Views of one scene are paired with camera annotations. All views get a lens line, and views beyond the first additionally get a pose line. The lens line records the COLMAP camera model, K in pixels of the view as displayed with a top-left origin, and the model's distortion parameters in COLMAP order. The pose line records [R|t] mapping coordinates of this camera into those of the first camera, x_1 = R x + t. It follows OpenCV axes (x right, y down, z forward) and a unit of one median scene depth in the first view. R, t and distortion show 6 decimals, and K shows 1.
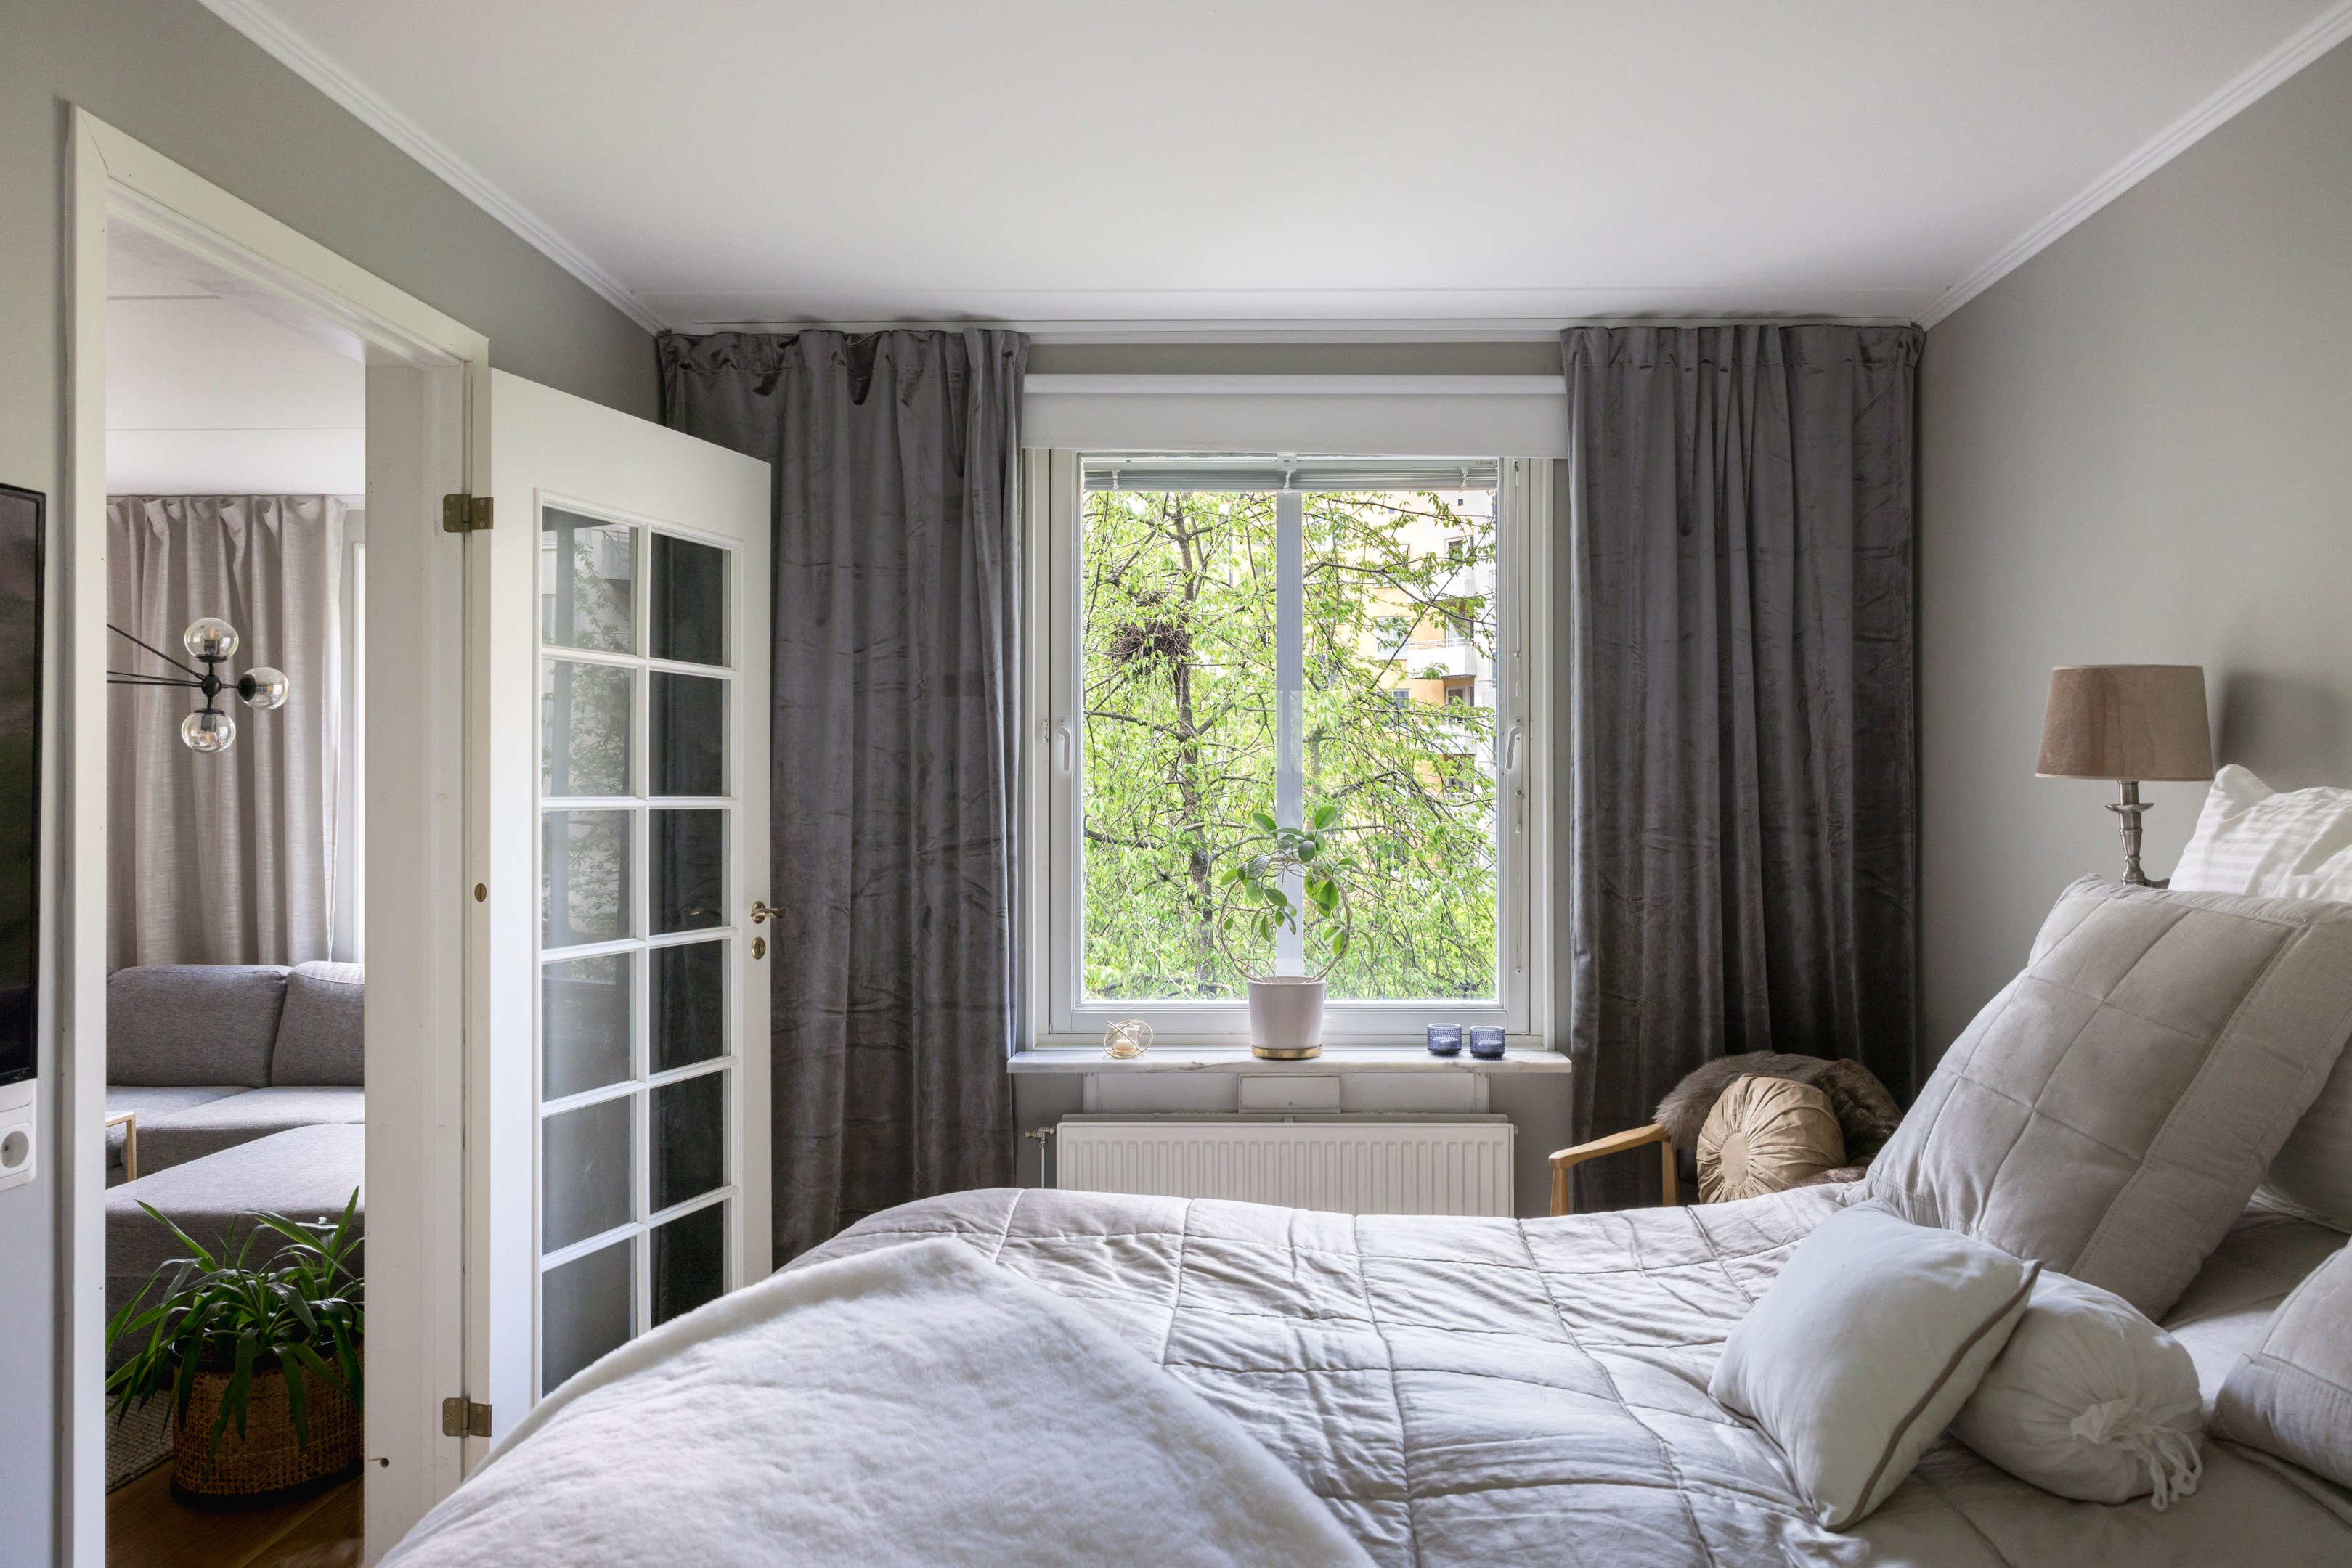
lens RADIAL K [[1581.1, 0, 1194.7], [0, 1581.1, 771.4], [0, 0, 1]] dist [0.001376, 0.002409]
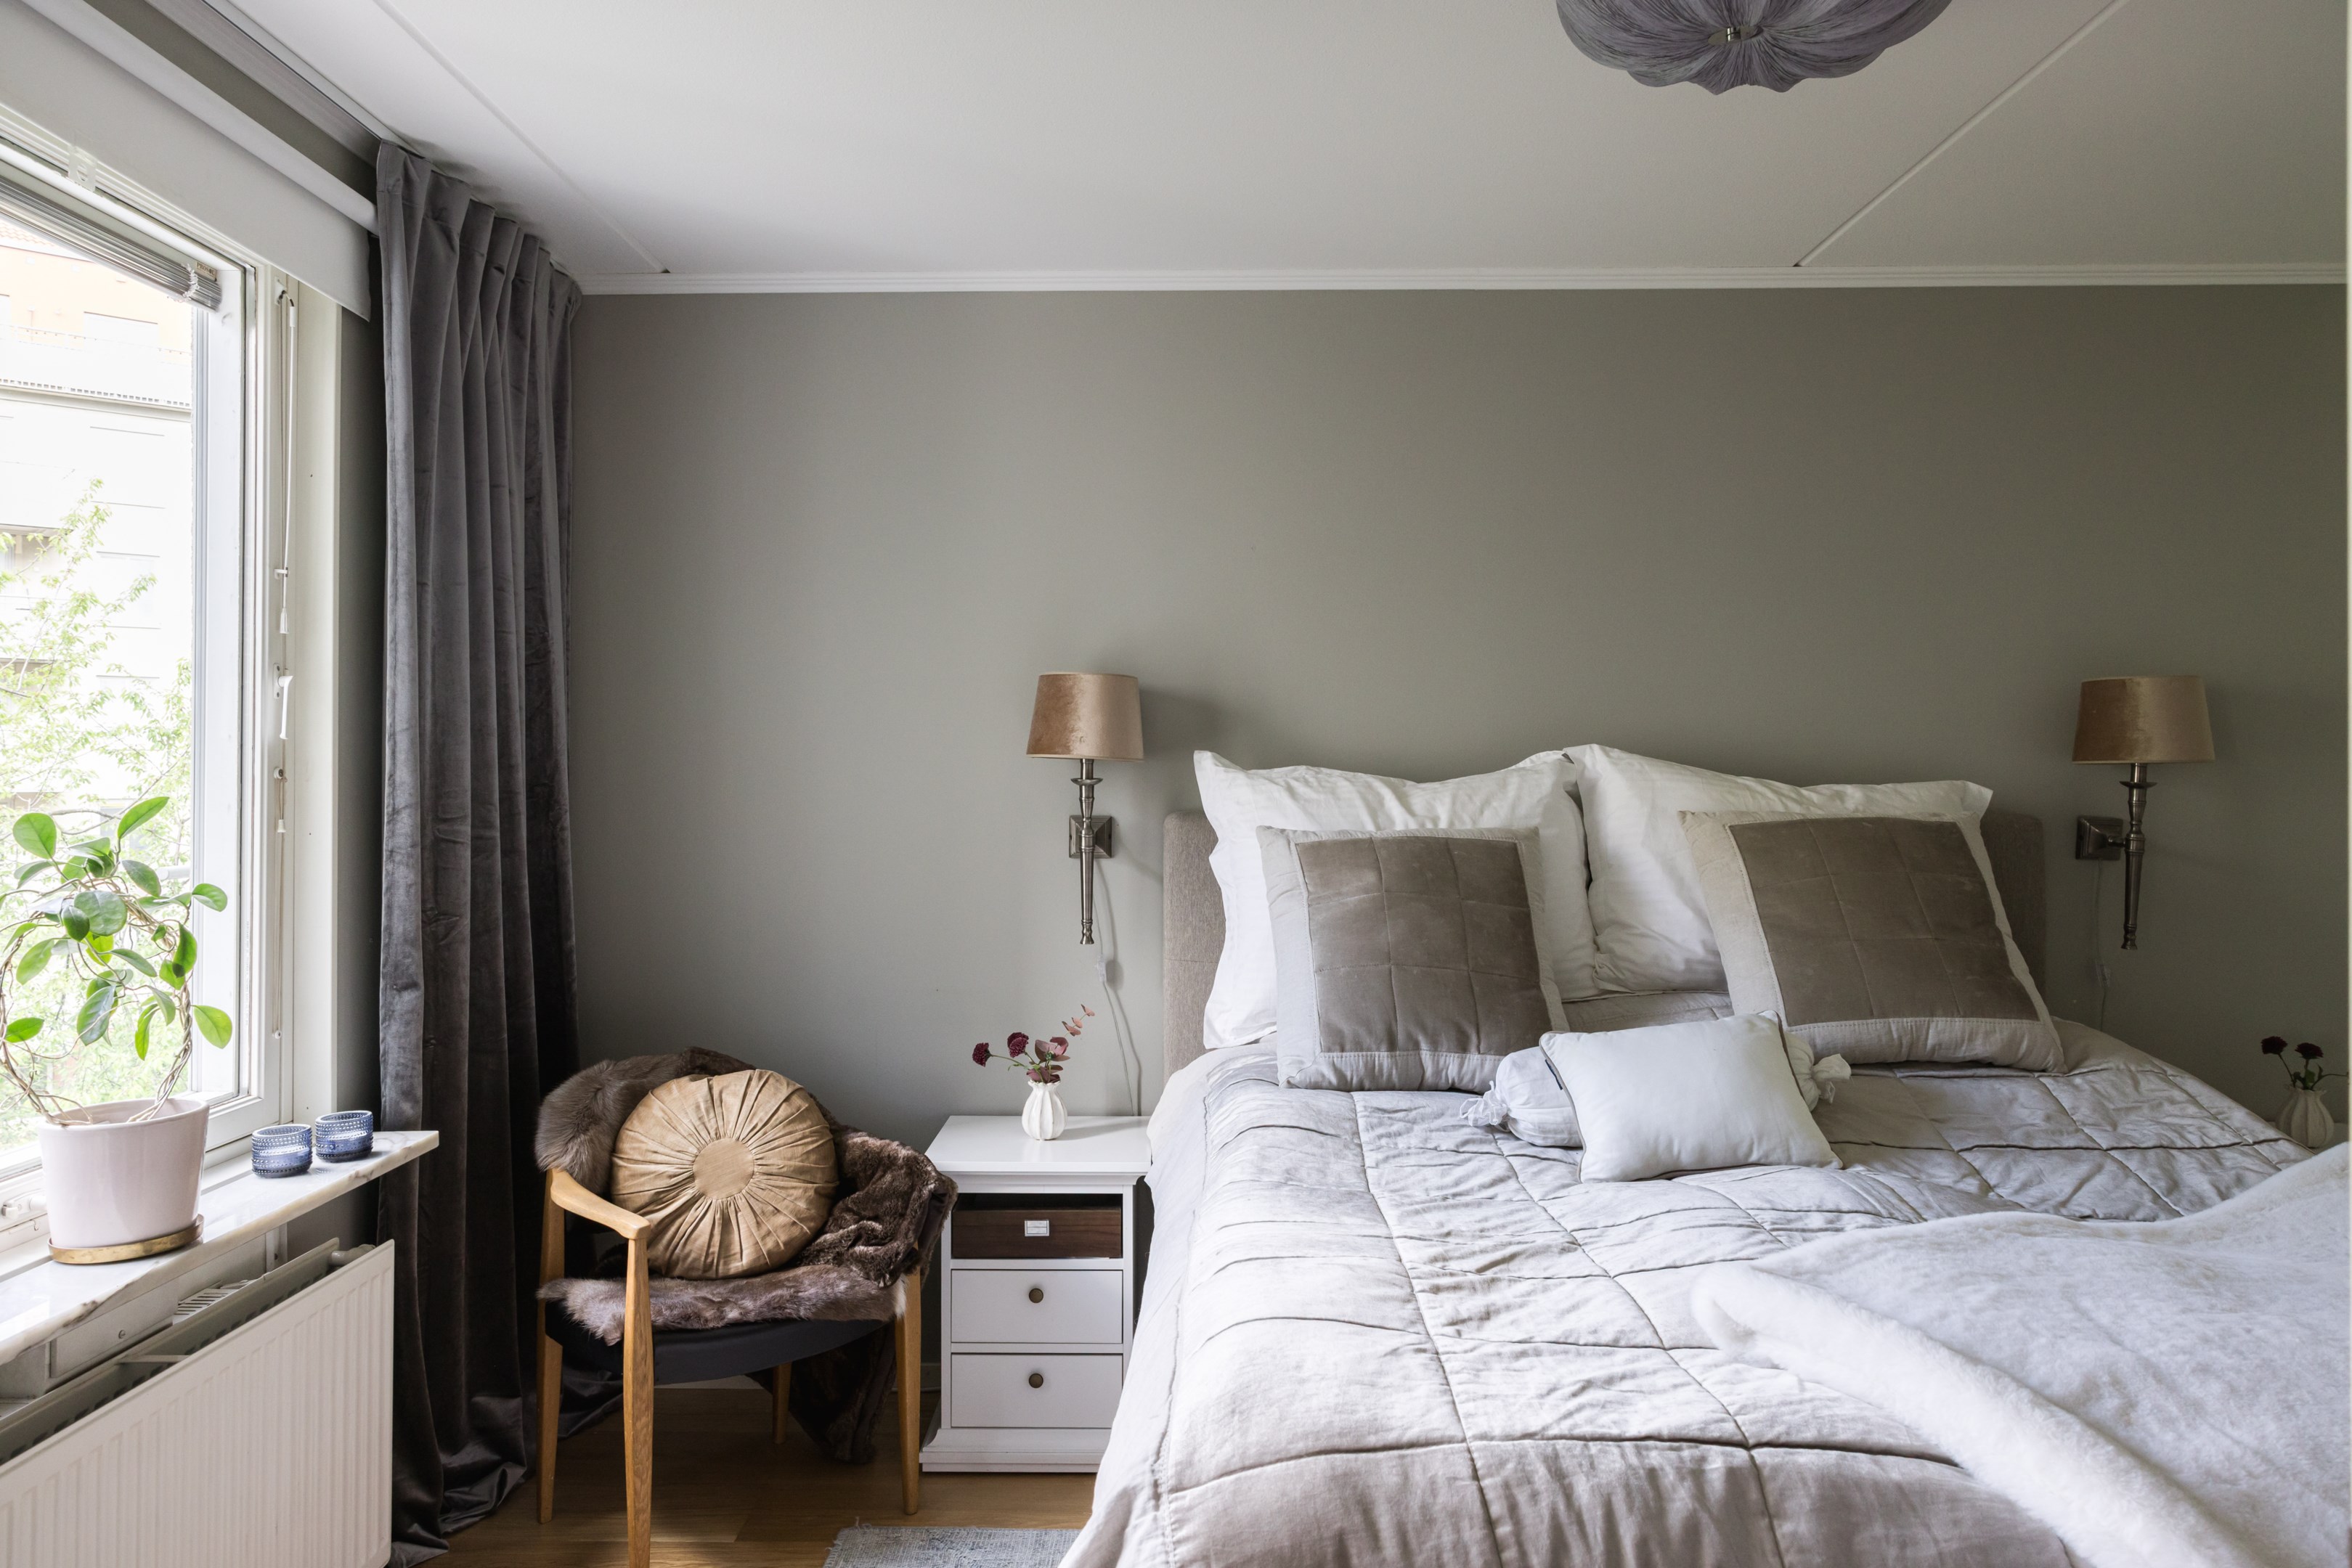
lens RADIAL K [[1581.1, 0, 1194.7], [0, 1581.1, 771.4], [0, 0, 1]] dist [0.001376, 0.002409]
pose [[-0.024026, -0.001834, 0.999710, -0.613879], [-0.008559, 0.999962, 0.001629, 0.009142], [-0.999675, -0.008517, -0.024041, 0.778405]]
